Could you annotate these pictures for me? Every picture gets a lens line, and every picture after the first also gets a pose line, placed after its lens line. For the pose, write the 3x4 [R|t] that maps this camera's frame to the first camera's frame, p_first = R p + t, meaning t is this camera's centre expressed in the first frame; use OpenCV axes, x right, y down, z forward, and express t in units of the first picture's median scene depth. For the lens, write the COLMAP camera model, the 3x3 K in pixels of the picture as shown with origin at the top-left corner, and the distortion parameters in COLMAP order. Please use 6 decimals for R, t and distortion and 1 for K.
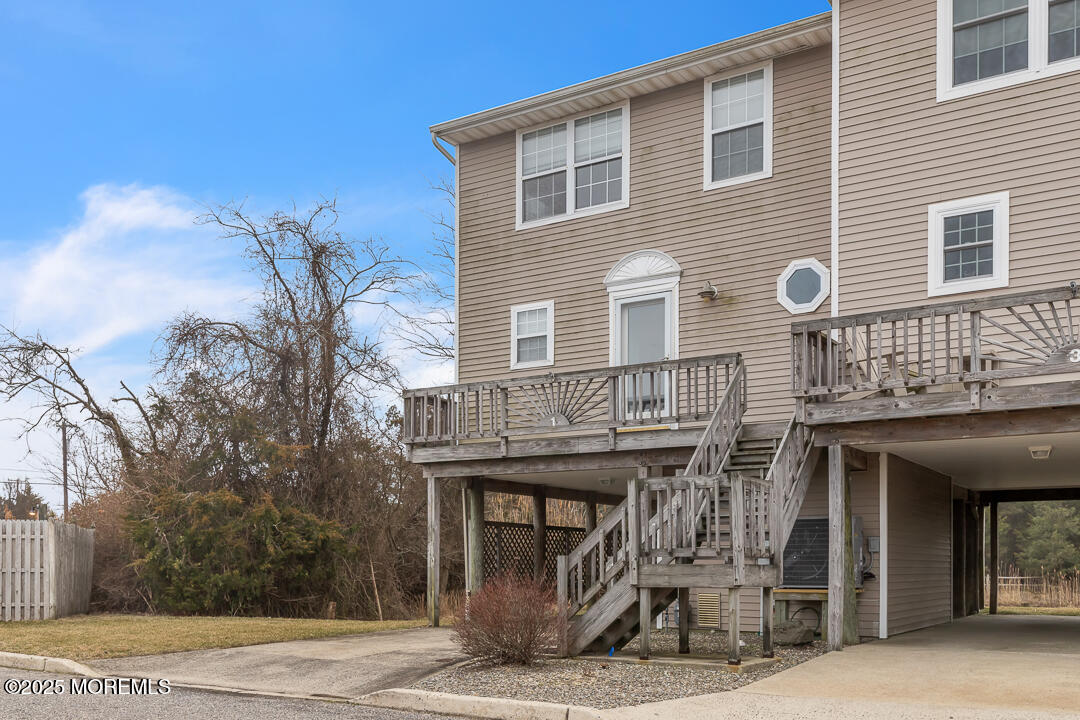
lens RADIAL K [[901.5, 0, 386.5], [0, 901.5, 362.7], [0, 0, 1]] dist [0.001689, 0.001937]
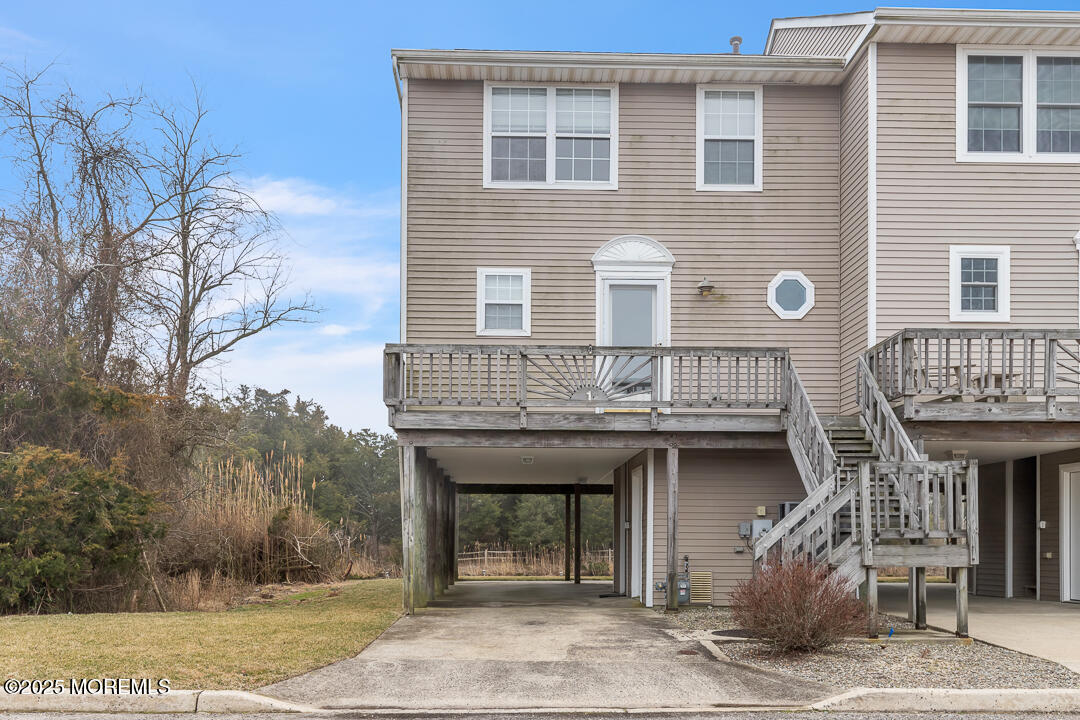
lens RADIAL K [[901.5, 0, 386.5], [0, 901.5, 362.7], [0, 0, 1]] dist [0.001689, 0.001937]
pose [[0.824206, 0.108611, 0.555778, -0.508521], [-0.122259, 0.992418, -0.012632, 0.066427], [-0.552936, -0.057537, 0.831235, 0.313607]]
